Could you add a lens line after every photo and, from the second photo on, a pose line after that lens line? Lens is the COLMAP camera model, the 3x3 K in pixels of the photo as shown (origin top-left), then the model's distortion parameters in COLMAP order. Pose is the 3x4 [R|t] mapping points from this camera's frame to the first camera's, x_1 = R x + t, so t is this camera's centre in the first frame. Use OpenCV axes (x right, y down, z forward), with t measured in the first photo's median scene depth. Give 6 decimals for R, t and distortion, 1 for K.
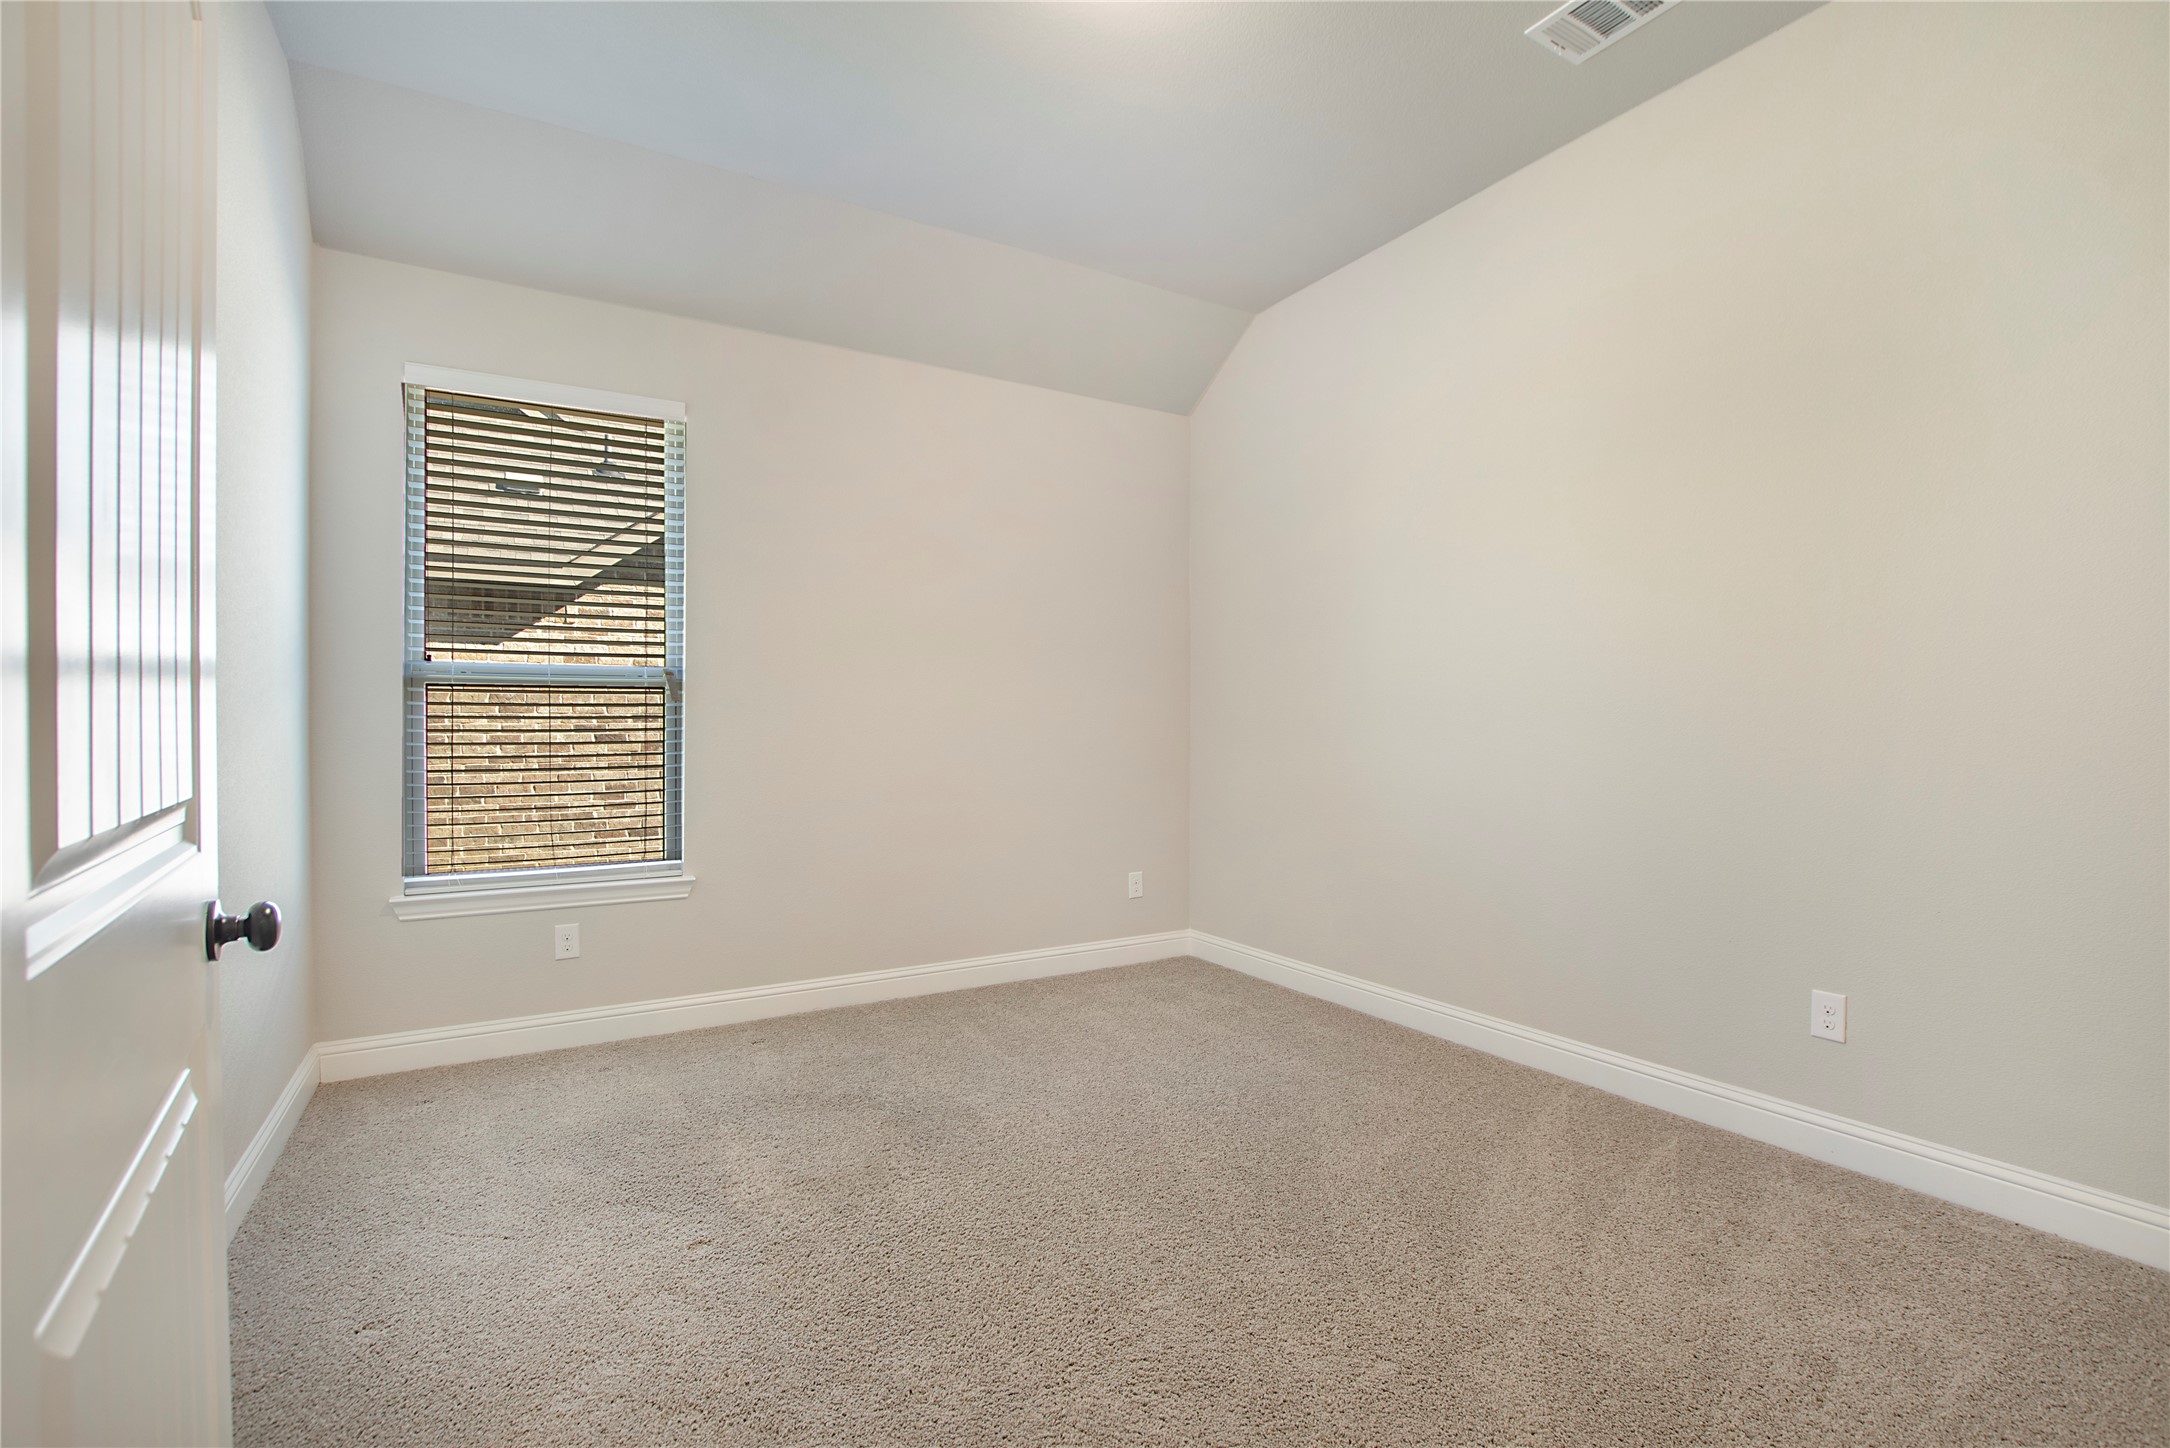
lens RADIAL K [[962.1, 0, 1087.3], [0, 962.1, 730.9], [0, 0, 1]] dist [-0.026105, 0.000270]
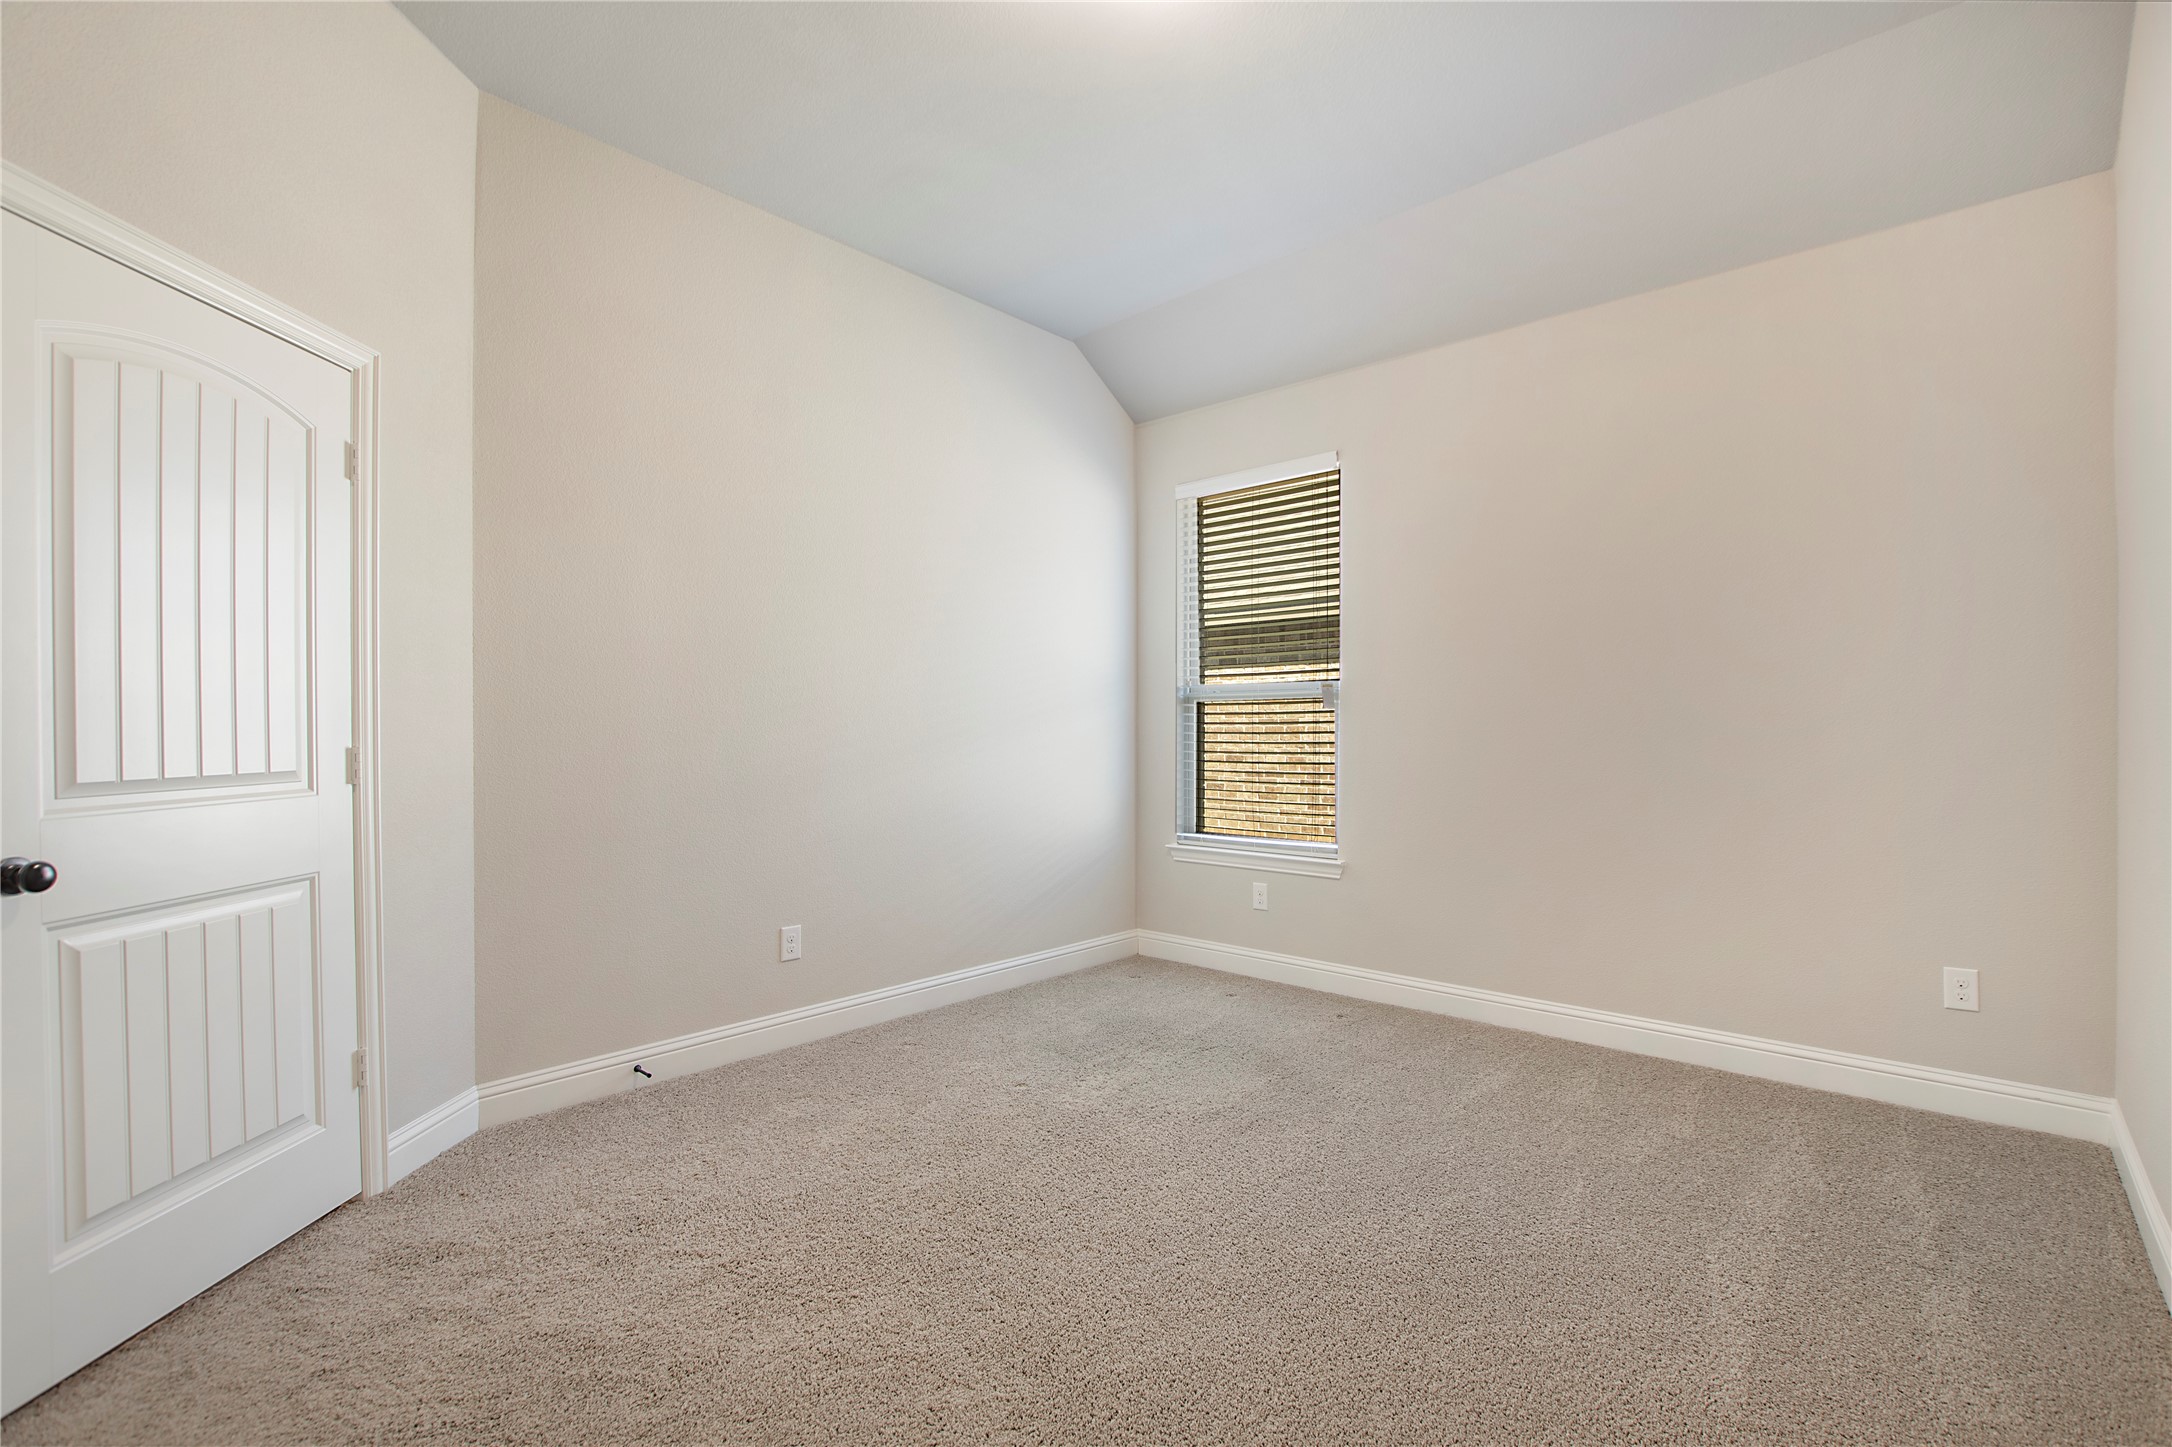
lens RADIAL K [[963.0, 0, 1088.3], [0, 963.0, 730.4], [0, 0, 1]] dist [-0.026105, 0.000270]
pose [[0.281710, -0.001682, -0.959498, 0.656659], [-0.006970, 0.999968, -0.003799, 0.002466], [0.959474, 0.007758, 0.281689, 0.417529]]
